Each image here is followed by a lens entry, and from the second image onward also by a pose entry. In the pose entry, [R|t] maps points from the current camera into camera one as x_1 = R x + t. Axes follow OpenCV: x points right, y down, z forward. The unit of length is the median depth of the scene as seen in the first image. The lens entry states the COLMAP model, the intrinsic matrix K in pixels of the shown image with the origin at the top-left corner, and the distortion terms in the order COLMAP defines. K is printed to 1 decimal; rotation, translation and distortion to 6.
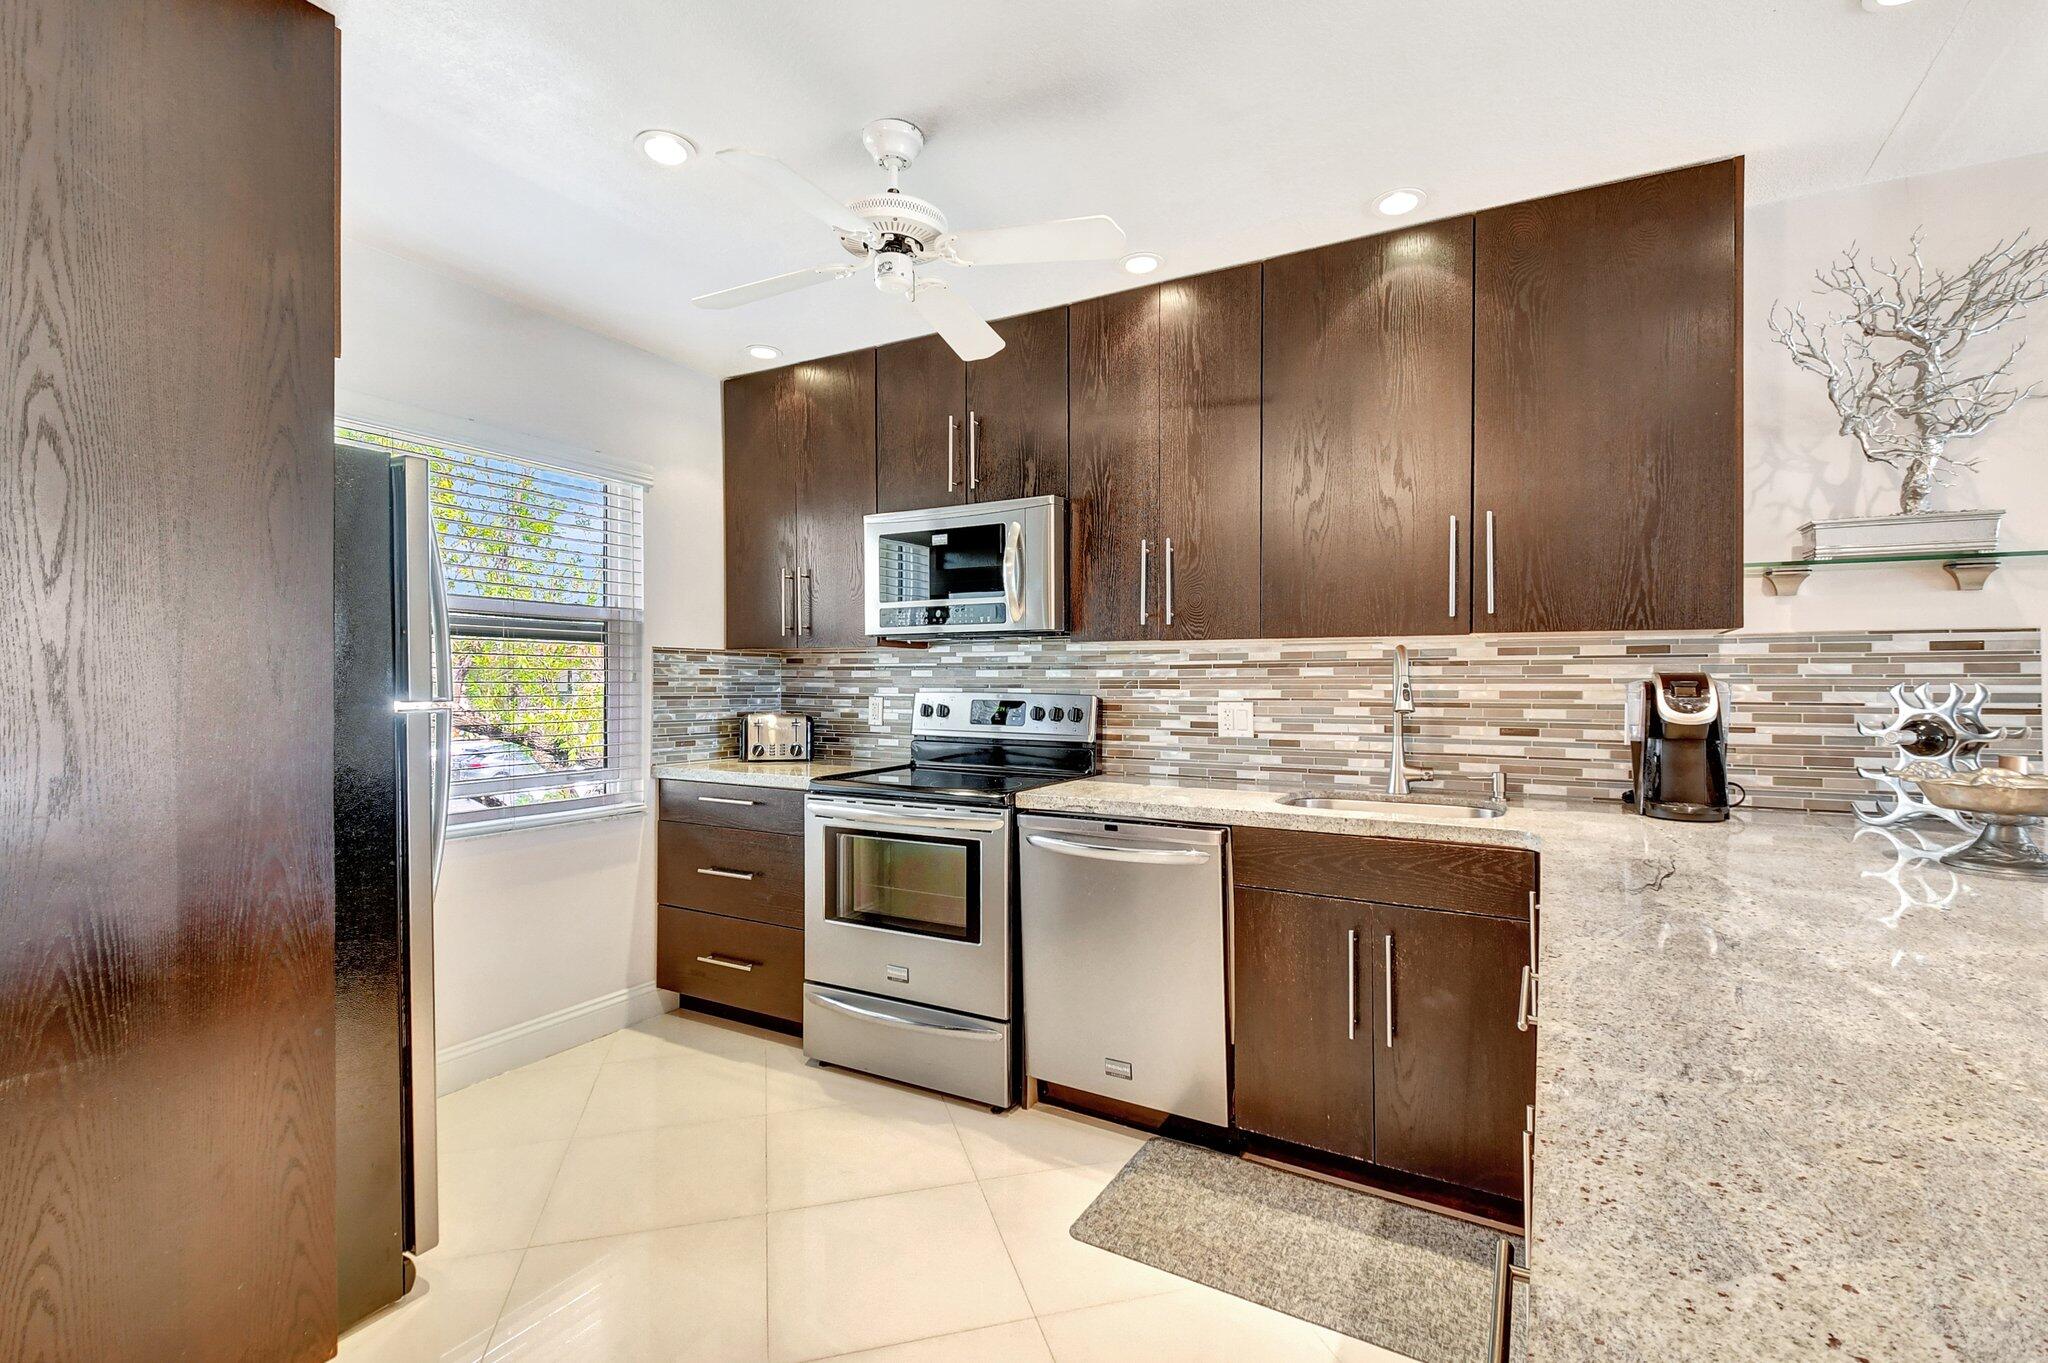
lens RADIAL K [[914.8, 0, 1026.3], [0, 914.8, 678.3], [0, 0, 1]] dist [0.030794, -0.024829]
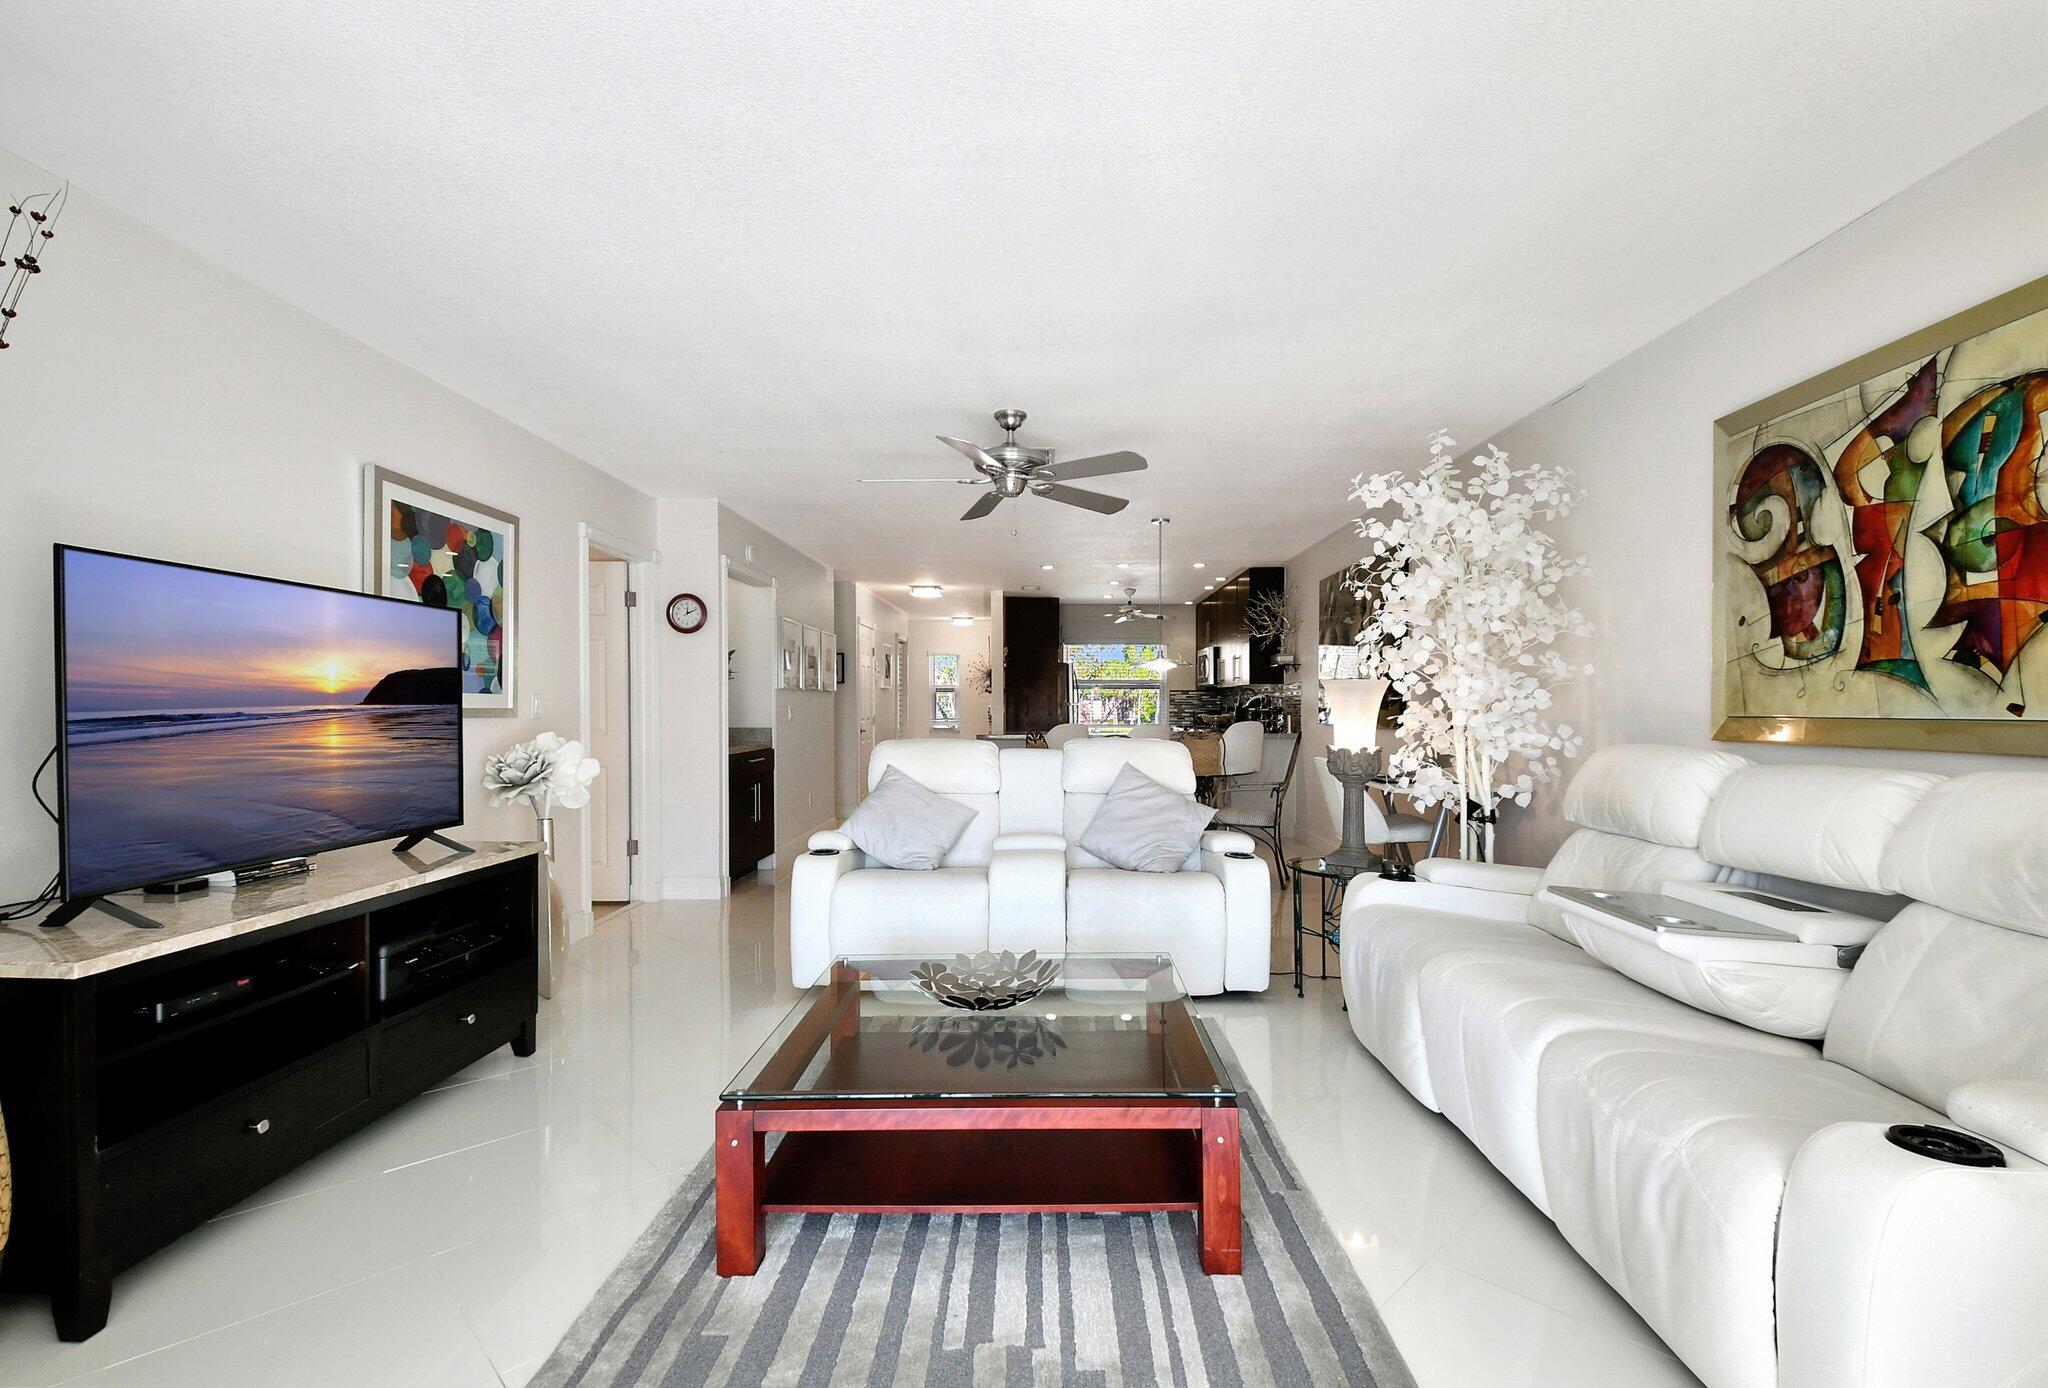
lens RADIAL K [[909.3, 0, 1033.3], [0, 909.3, 706.9], [0, 0, 1]] dist [0.001279, -0.025554]
pose [[0.473656, -0.000838, -0.880709, 2.934549], [0.003496, 0.999993, 0.000928, 0.031362], [0.880703, -0.003519, 0.473656, -1.352552]]
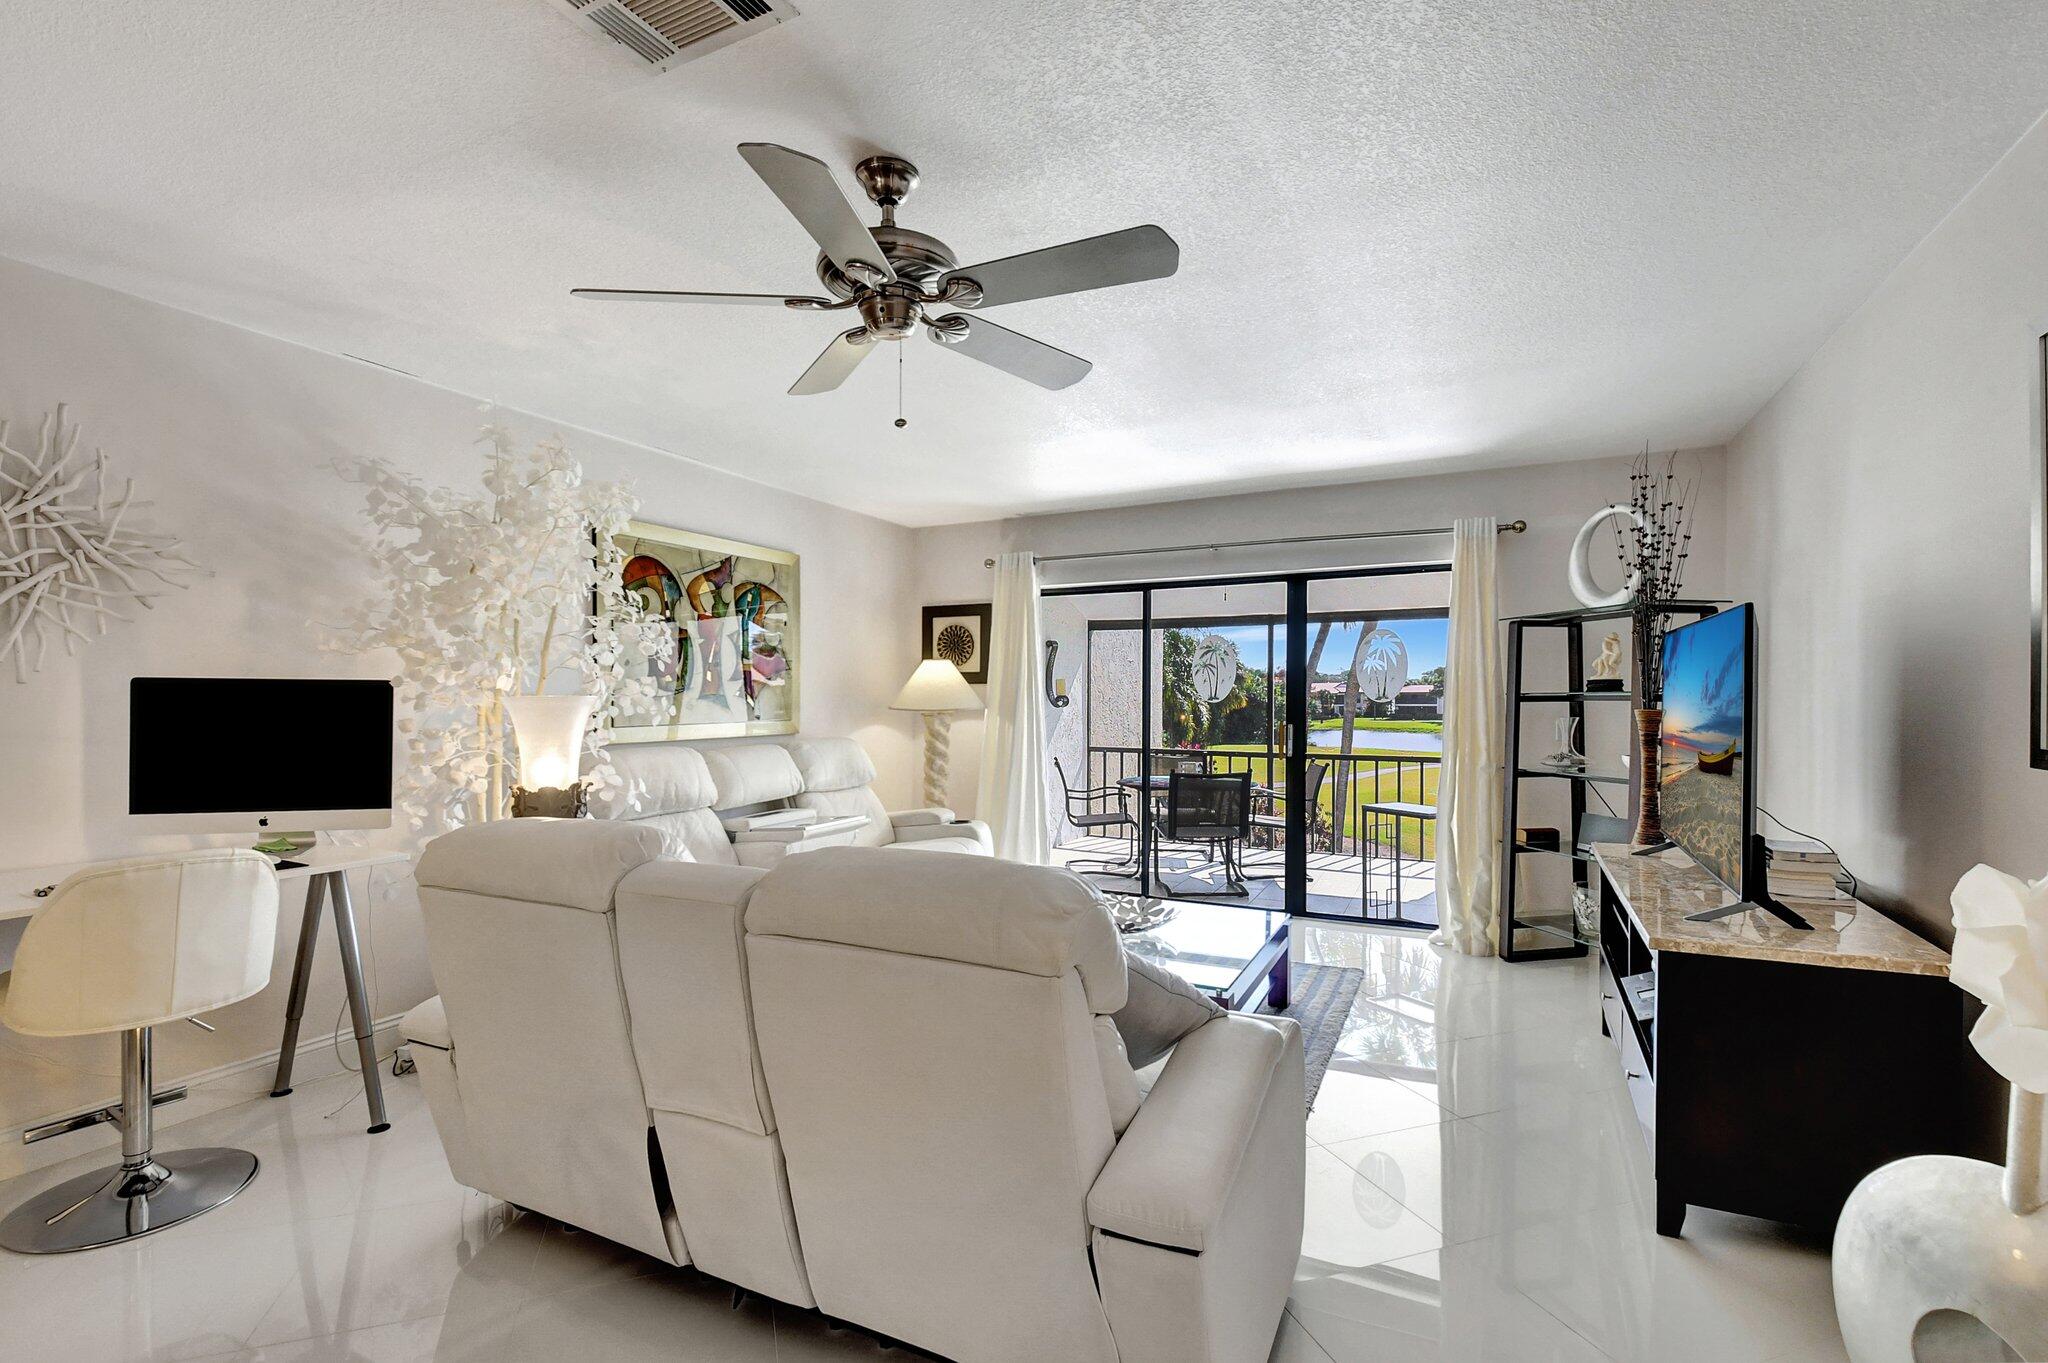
lens RADIAL K [[908.9, 0, 1036.8], [0, 908.9, 706.0], [0, 0, 1]] dist [-0.022805, 0.000652]
pose [[-0.075723, -0.012779, 0.997047, 0.917903], [-0.000219, 0.999918, 0.012799, -0.007359], [-0.997129, 0.000750, -0.075720, -0.759953]]
